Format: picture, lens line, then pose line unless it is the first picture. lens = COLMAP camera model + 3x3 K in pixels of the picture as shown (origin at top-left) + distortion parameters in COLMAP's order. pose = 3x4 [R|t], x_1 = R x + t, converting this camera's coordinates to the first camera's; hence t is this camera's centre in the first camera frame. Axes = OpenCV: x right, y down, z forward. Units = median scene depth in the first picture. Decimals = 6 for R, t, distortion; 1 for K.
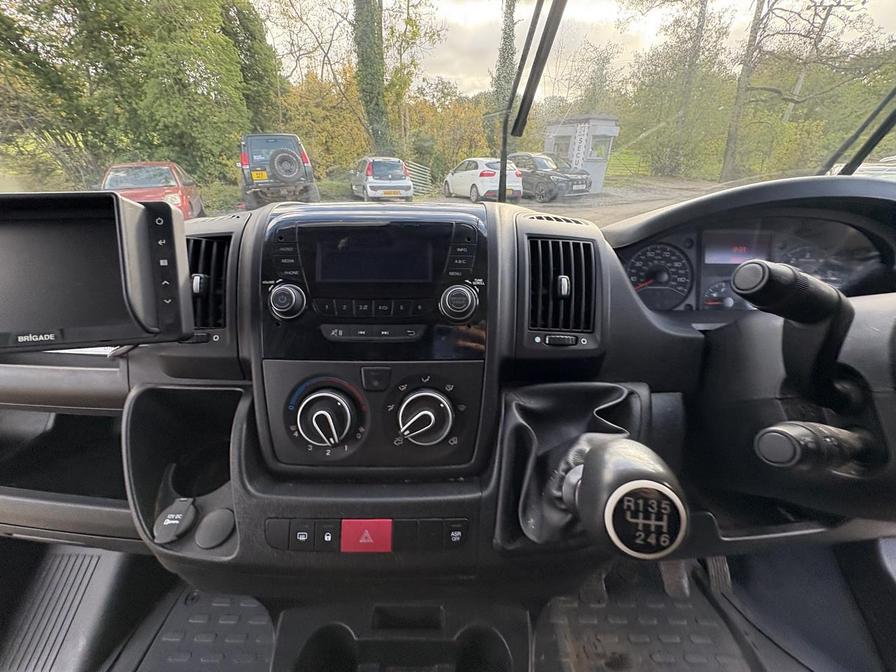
lens RADIAL K [[358.4, 0, 447.1], [0, 358.4, 334.6], [0, 0, 1]] dist [0.002930, -0.000876]
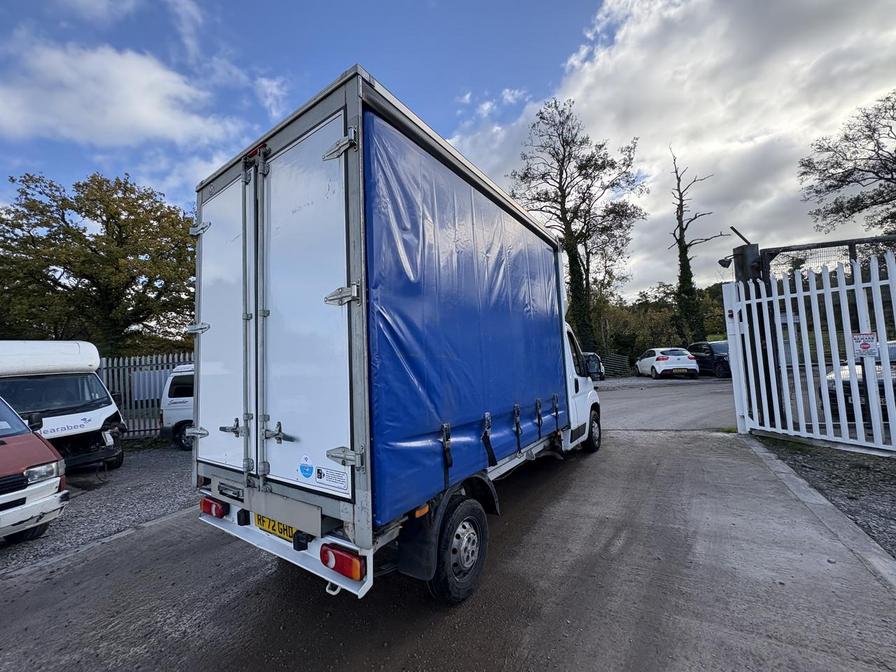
lens RADIAL K [[358.4, 0, 447.0], [0, 358.4, 336.1], [0, 0, 1]] dist [0.002930, -0.000876]
pose [[0.827382, -0.094487, -0.553635, 0.245467], [-0.186449, 0.883636, -0.429446, 0.267377], [0.529789, 0.458541, 0.713487, -0.556955]]
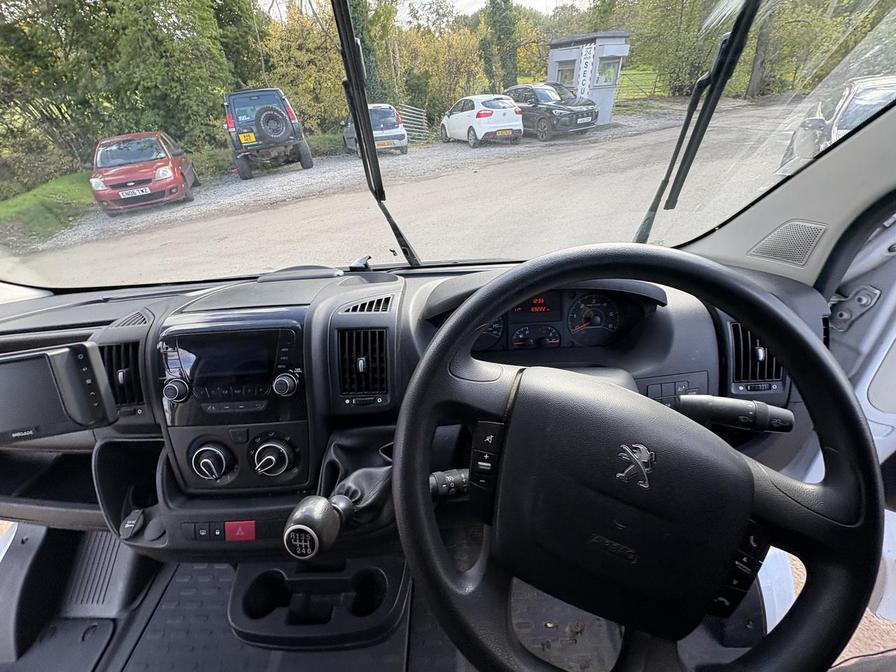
lens RADIAL K [[358.4, 0, 447.5], [0, 358.4, 333.7], [0, 0, 1]] dist [0.002930, -0.000876]
pose [[0.997310, -0.059165, -0.043271, 0.028050], [0.064556, 0.988574, 0.136215, -0.016518], [0.034717, -0.138642, 0.989734, -0.015830]]
